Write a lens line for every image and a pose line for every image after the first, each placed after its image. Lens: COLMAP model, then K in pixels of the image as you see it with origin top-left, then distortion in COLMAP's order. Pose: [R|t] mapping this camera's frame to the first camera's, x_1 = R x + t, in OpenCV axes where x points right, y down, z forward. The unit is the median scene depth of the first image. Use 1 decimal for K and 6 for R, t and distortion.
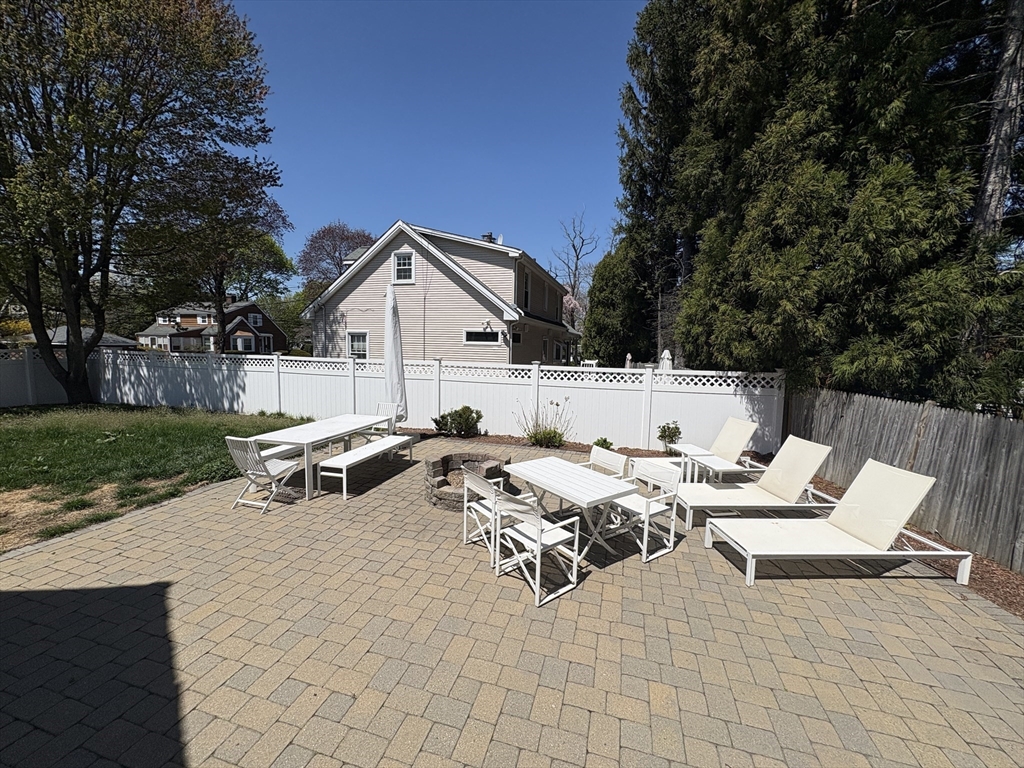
lens RADIAL K [[406.8, 0, 511.8], [0, 406.8, 389.7], [0, 0, 1]] dist [0.000482, -0.000190]
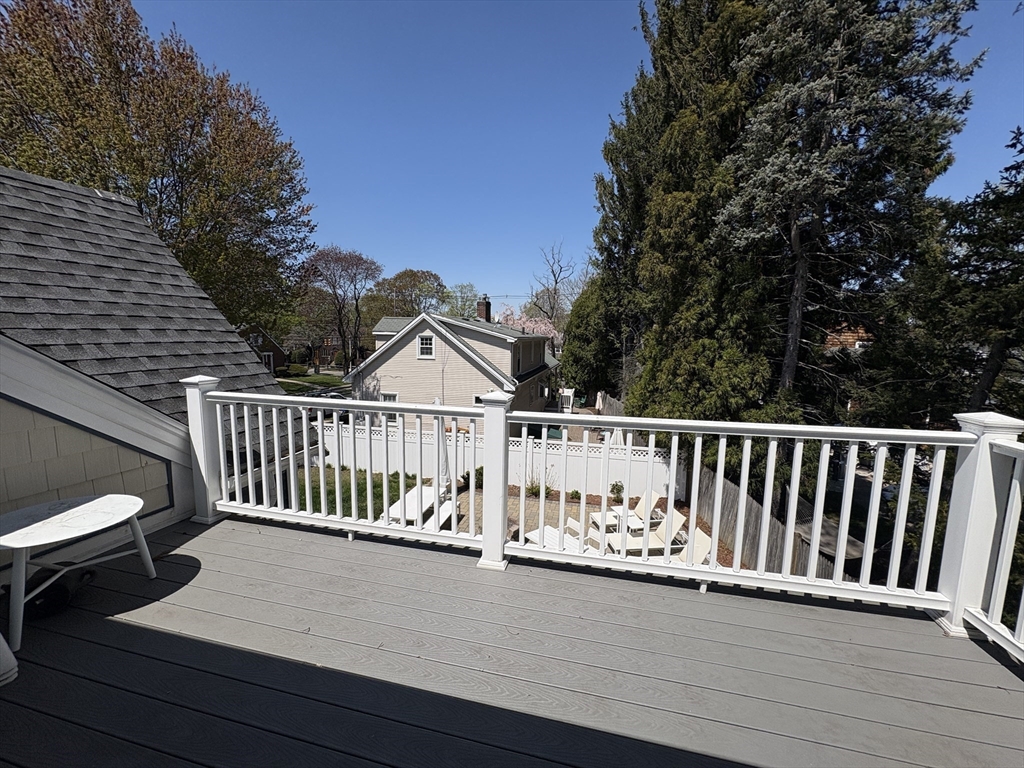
lens RADIAL K [[406.8, 0, 513.8], [0, 406.8, 383.5], [0, 0, 1]] dist [0.000482, -0.000190]
pose [[0.998472, -0.013686, 0.053537, -0.055111], [0.013228, 0.999873, 0.008906, -0.188954], [-0.053652, -0.008184, 0.998526, -0.326466]]
